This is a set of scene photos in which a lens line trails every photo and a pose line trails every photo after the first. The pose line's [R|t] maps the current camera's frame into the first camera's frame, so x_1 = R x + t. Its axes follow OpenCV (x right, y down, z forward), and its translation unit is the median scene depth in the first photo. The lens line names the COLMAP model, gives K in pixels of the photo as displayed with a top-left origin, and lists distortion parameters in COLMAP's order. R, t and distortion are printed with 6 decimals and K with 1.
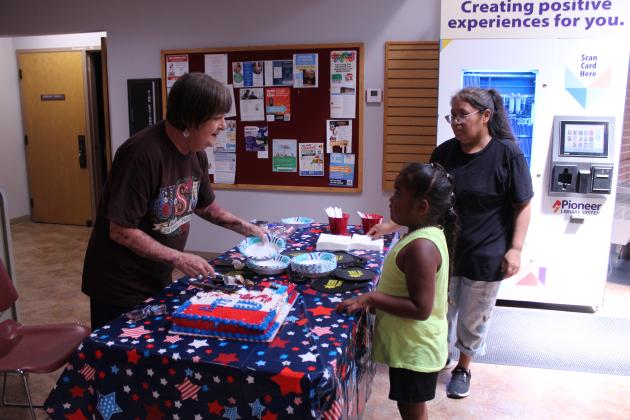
lens RADIAL K [[677.8, 0, 315.0], [0, 677.8, 210.0], [0, 0, 1]] dist [-0.202942, 0.368556]
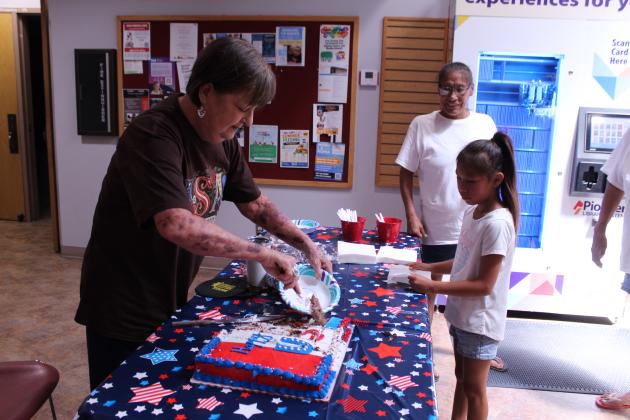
lens RADIAL K [[677.8, 0, 315.0], [0, 677.8, 210.0], [0, 0, 1]] dist [-0.202942, 0.368556]
pose [[0.991140, 0.008319, 0.132558, -0.096368], [-0.011252, 0.999708, 0.021395, -0.015592], [-0.132342, -0.022697, 0.990944, 0.137712]]
